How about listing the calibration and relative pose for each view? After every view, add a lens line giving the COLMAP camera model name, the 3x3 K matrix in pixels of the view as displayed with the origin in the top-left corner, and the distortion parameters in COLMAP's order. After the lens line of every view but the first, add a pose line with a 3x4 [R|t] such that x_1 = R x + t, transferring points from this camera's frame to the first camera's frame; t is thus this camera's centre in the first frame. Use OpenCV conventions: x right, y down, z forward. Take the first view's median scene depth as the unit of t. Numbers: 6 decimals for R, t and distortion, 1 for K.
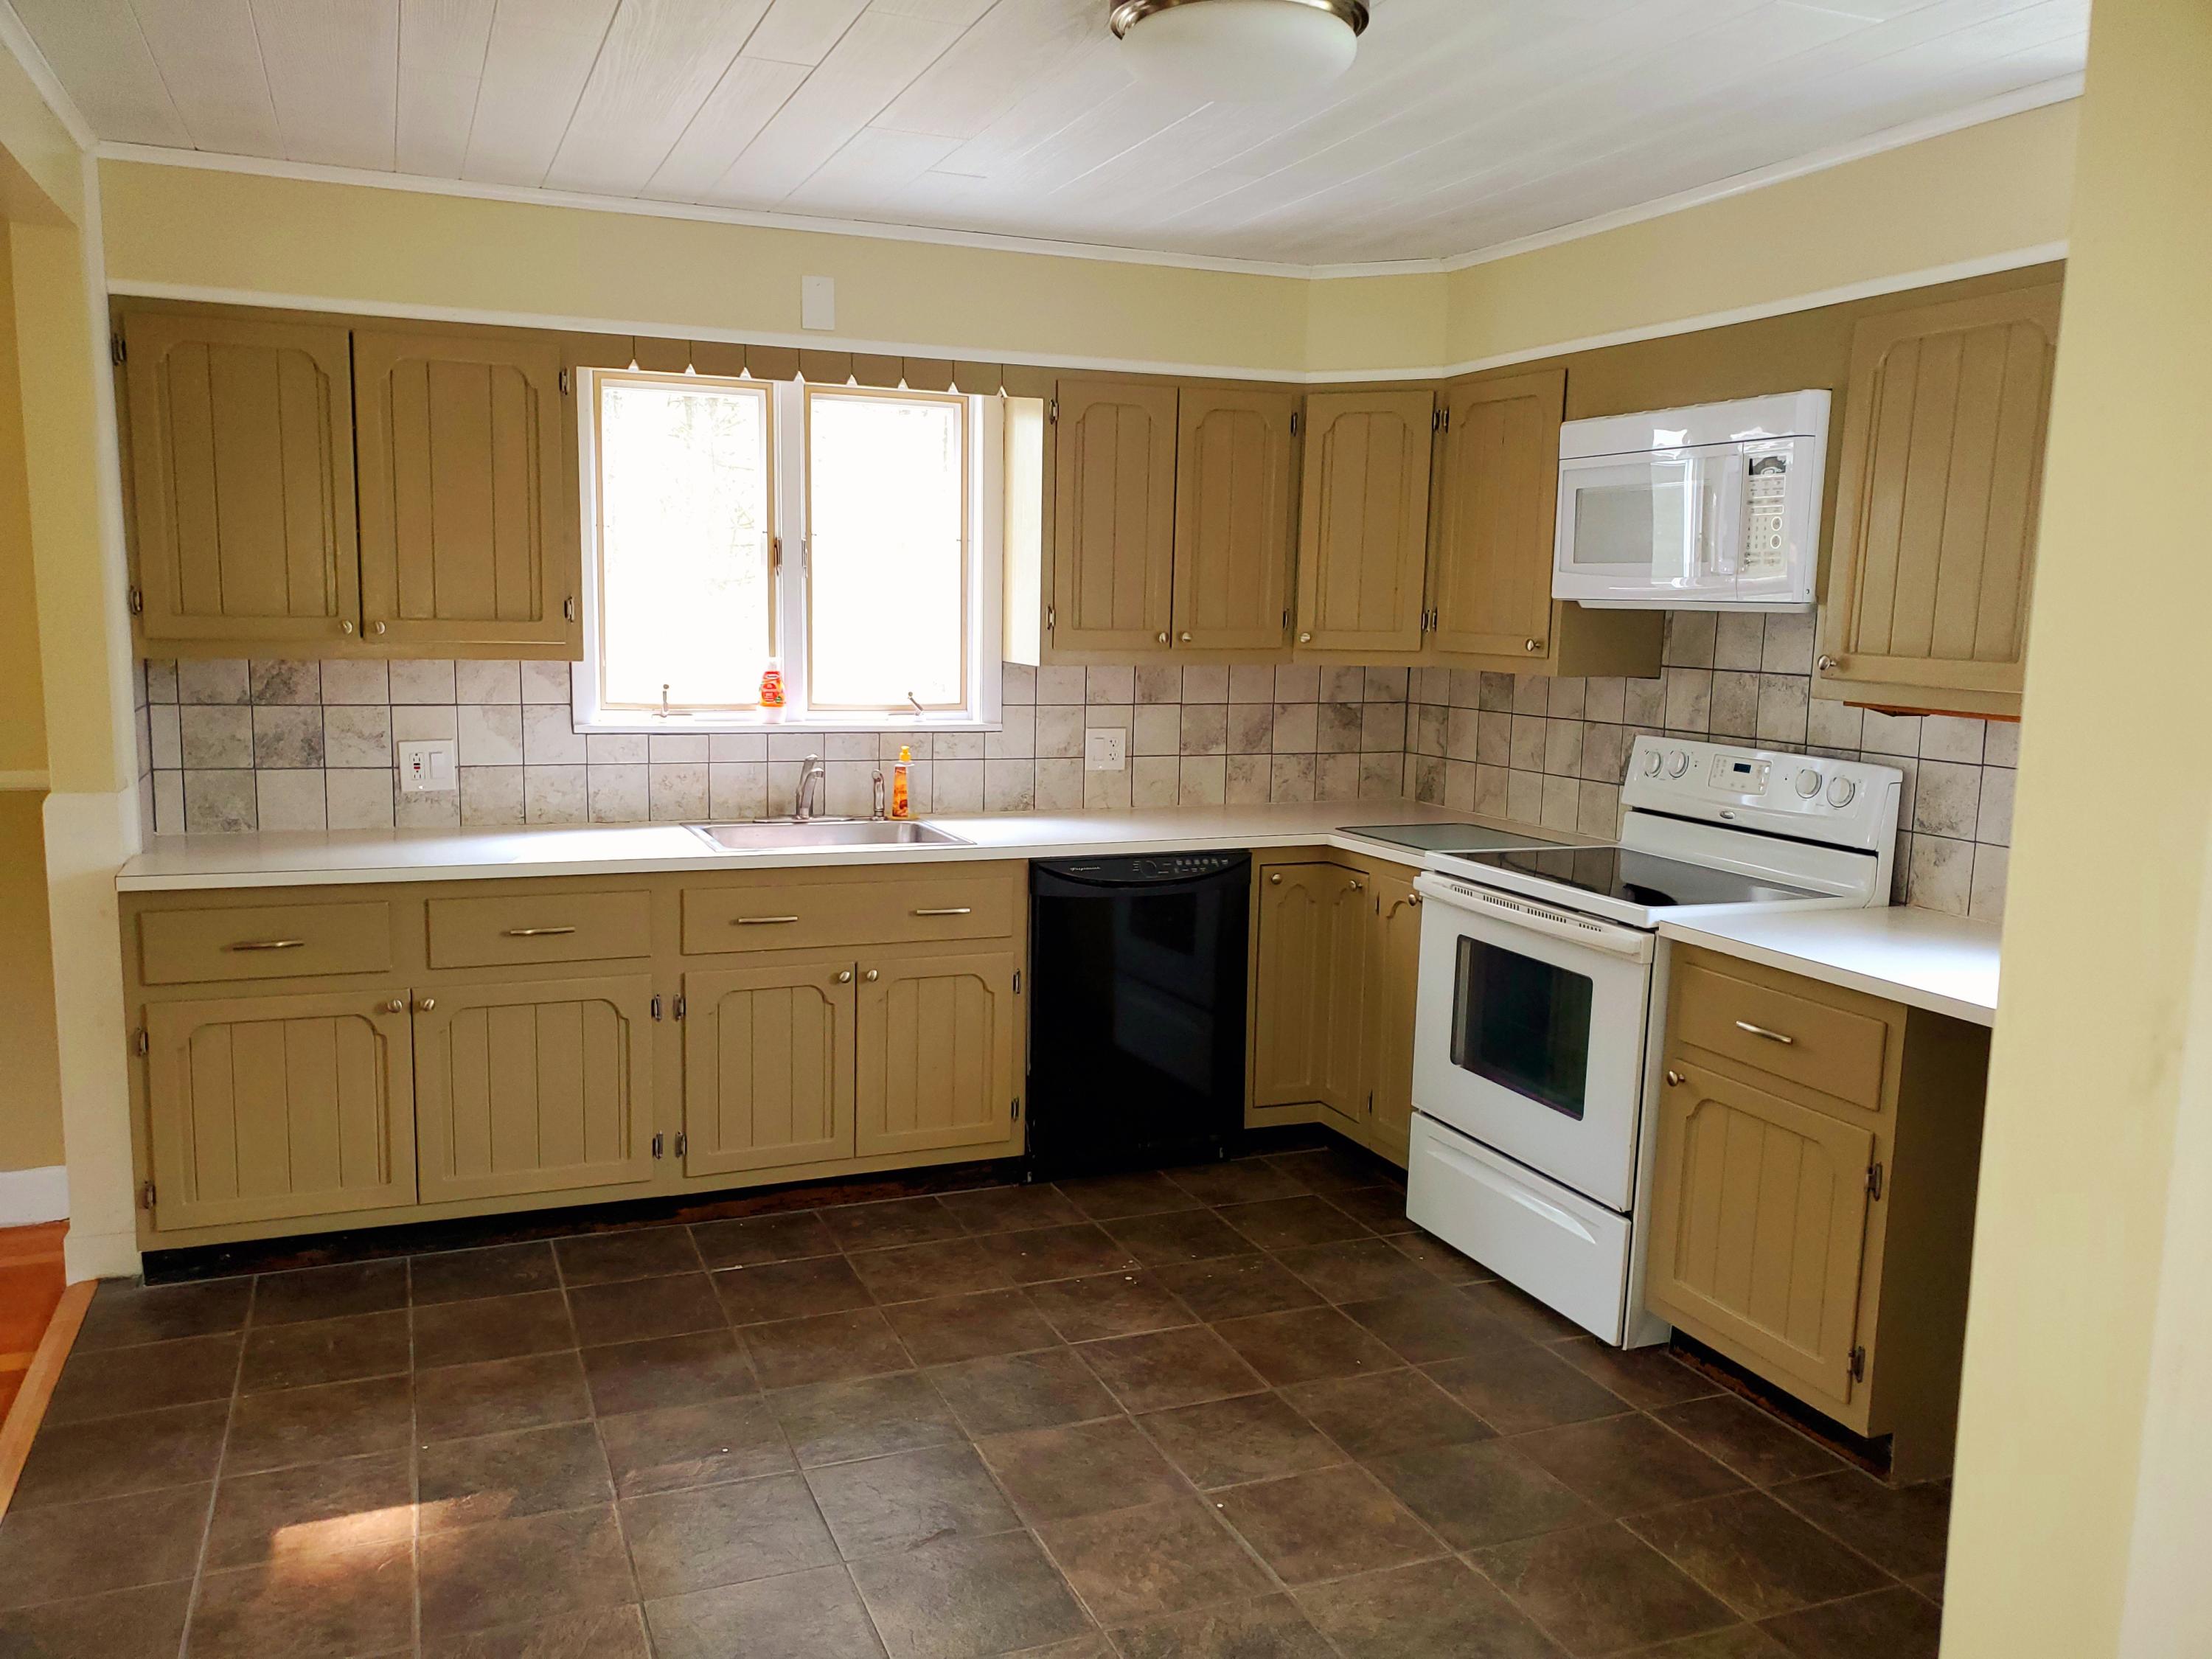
lens RADIAL K [[1704.3, 0, 1056.7], [0, 1704.3, 828.0], [0, 0, 1]] dist [0.150813, -0.325015]
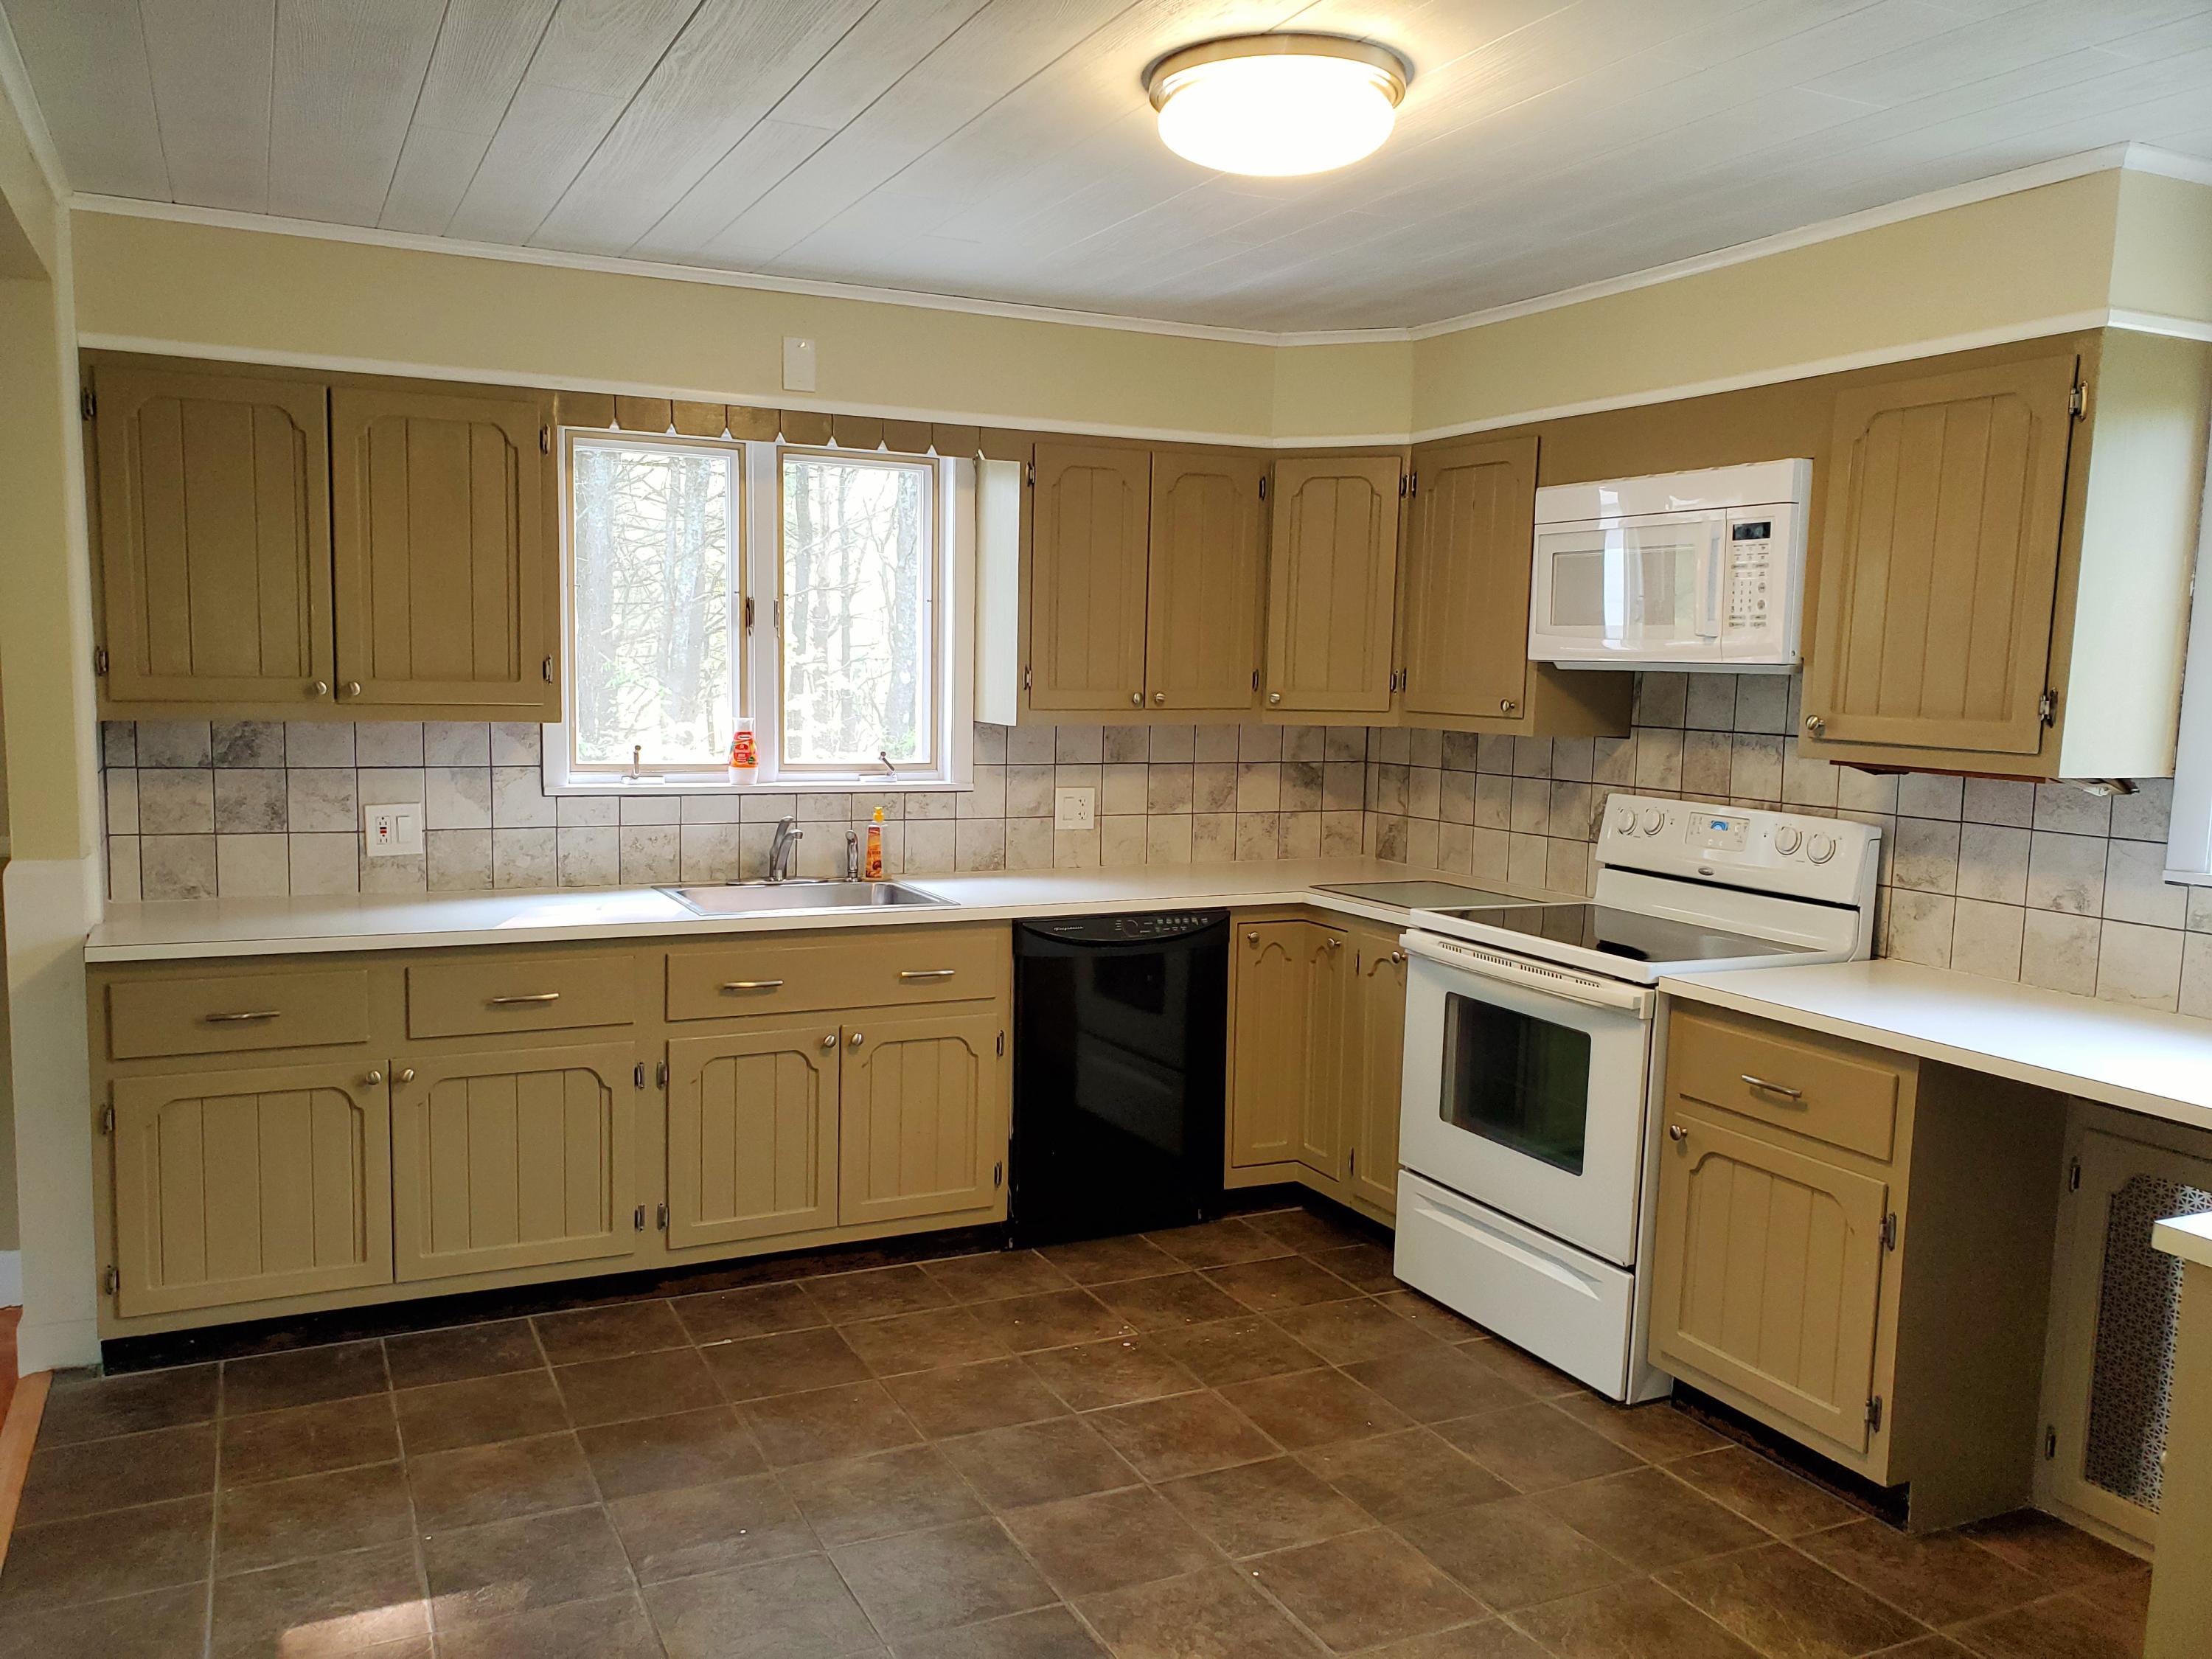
lens RADIAL K [[1712.3, 0, 1046.5], [0, 1712.3, 837.6], [0, 0, 1]] dist [0.120154, -0.229966]
pose [[0.998189, -0.005478, 0.059906, -0.060352], [0.007179, 0.999576, -0.028214, -0.001433], [-0.059726, 0.028593, 0.997805, 0.003683]]
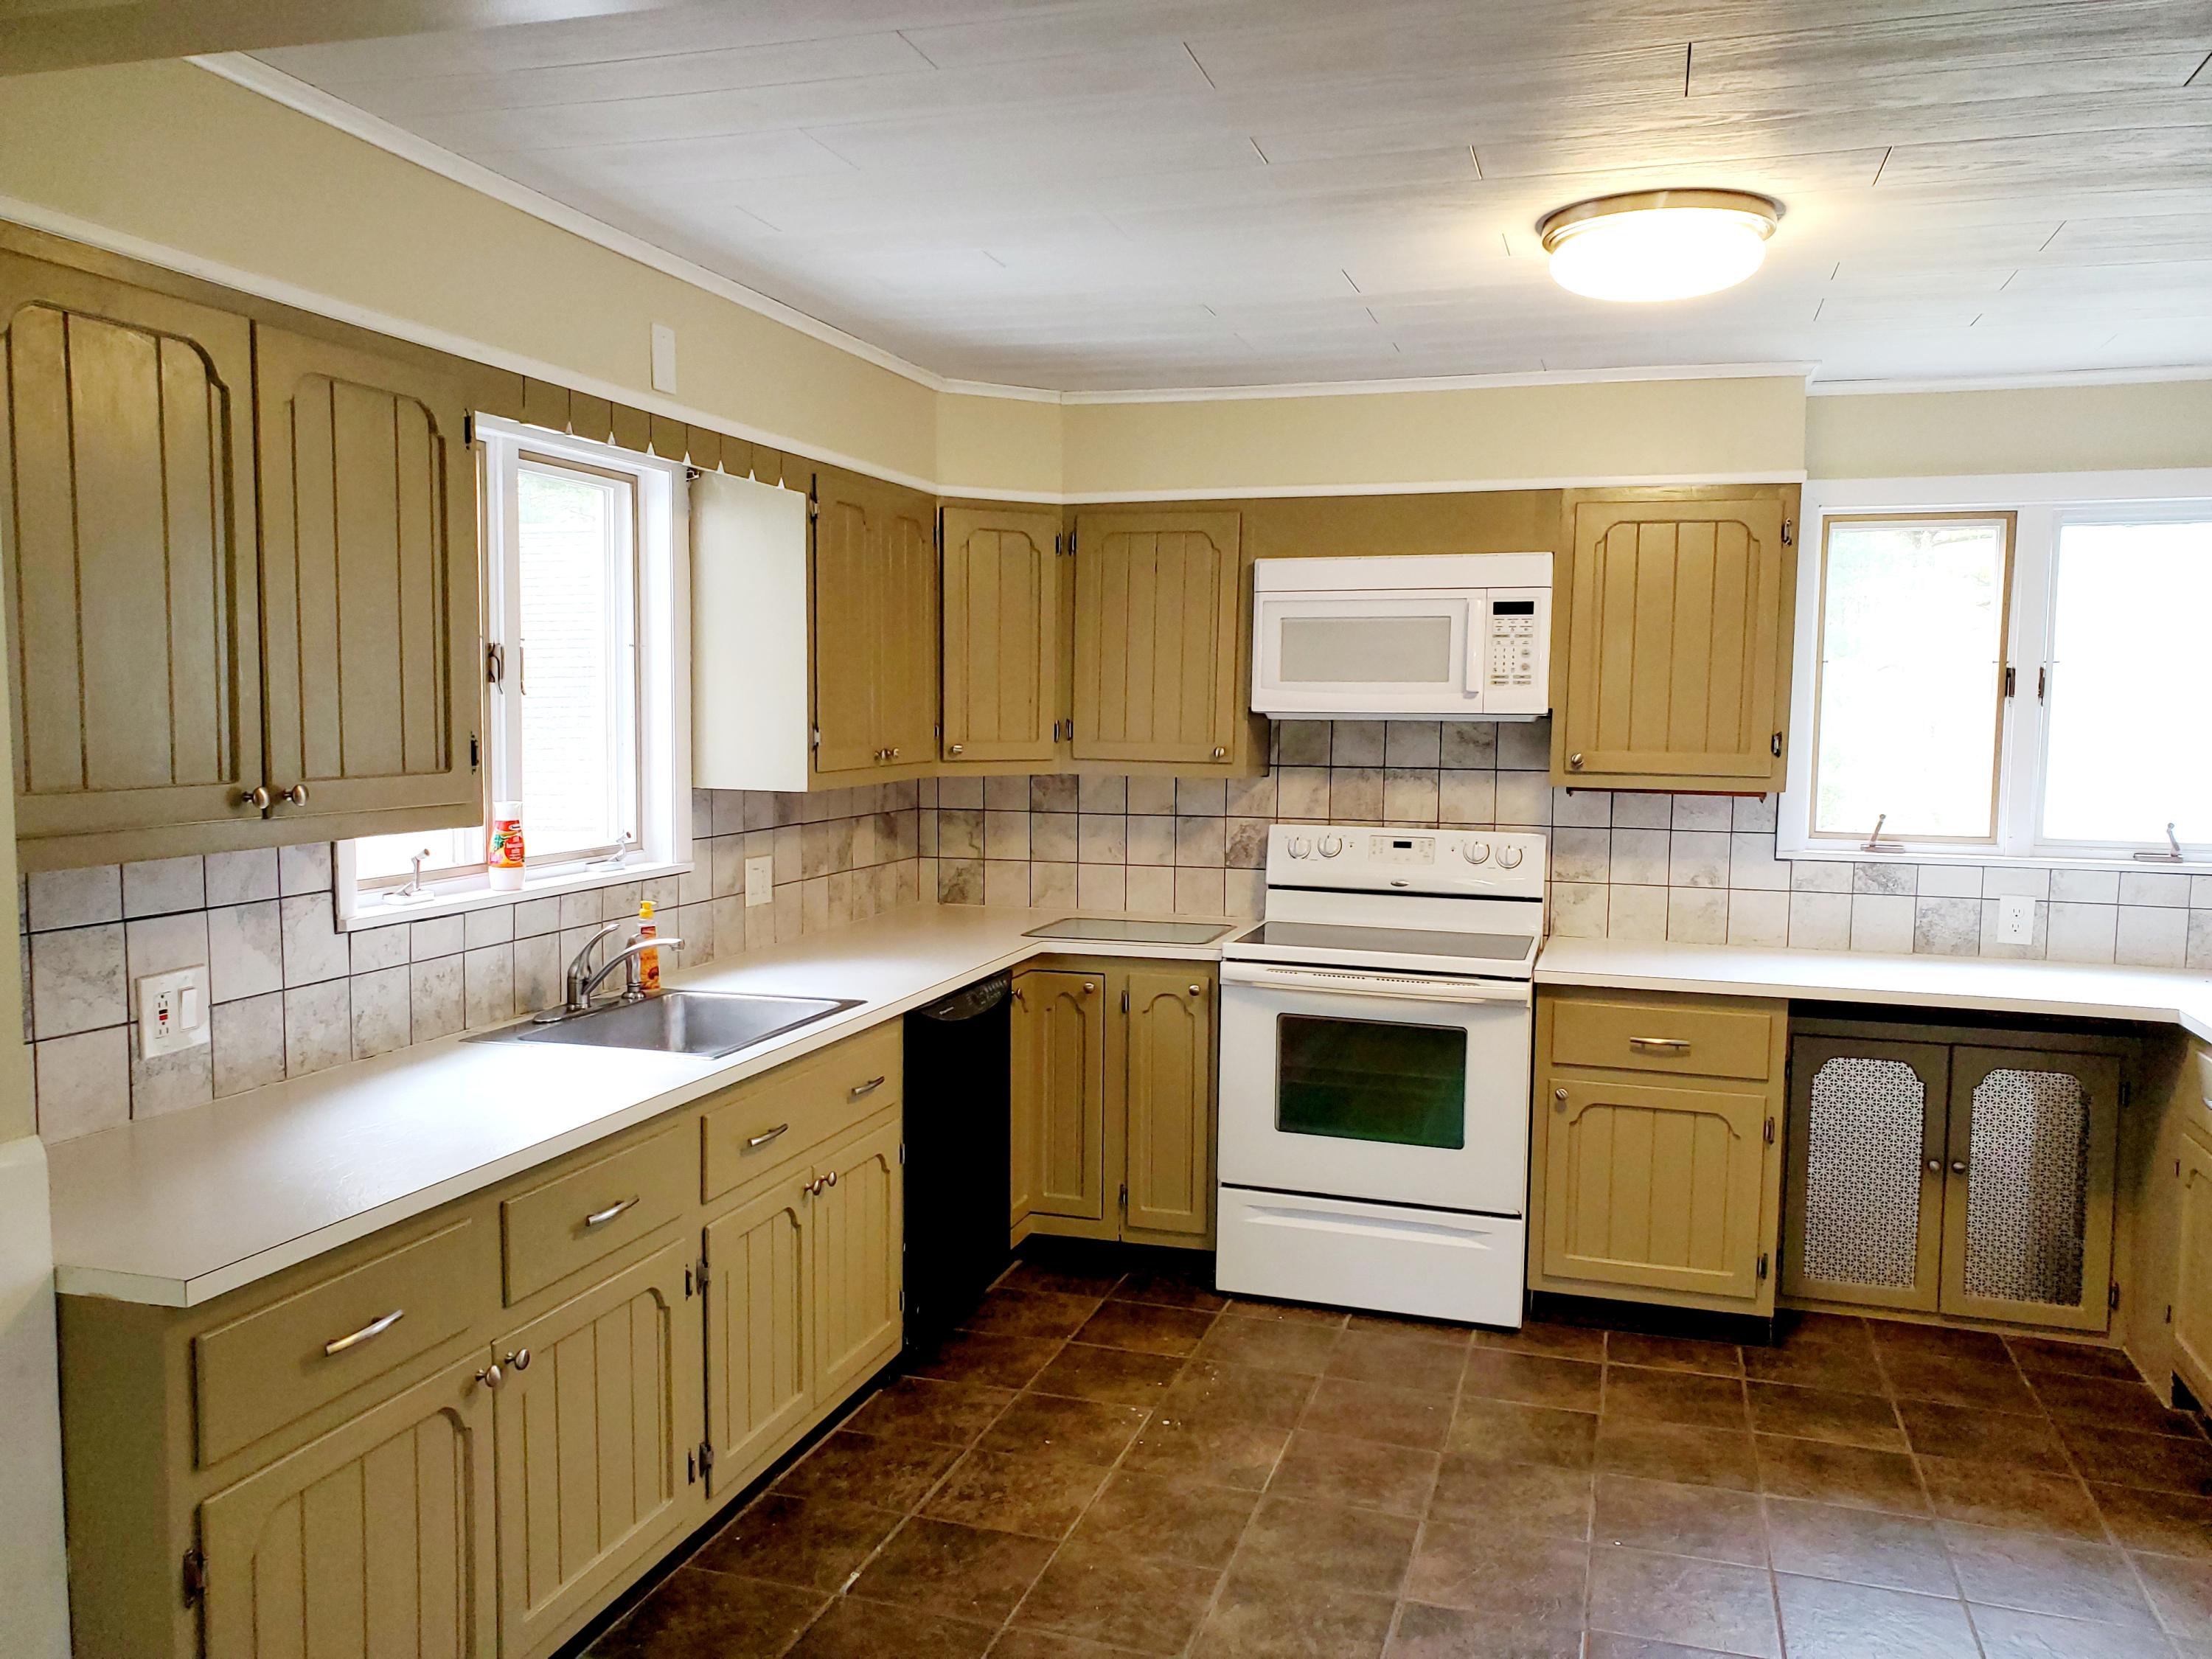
lens RADIAL K [[1728.4, 0, 1106.0], [0, 1728.4, 829.5], [0, 0, 1]] dist [0.041087, -0.004070]
pose [[0.633561, -0.072931, 0.770248, -0.684886], [0.106230, 0.994319, 0.006768, -0.075726], [-0.766365, 0.077536, 0.637709, 0.370384]]
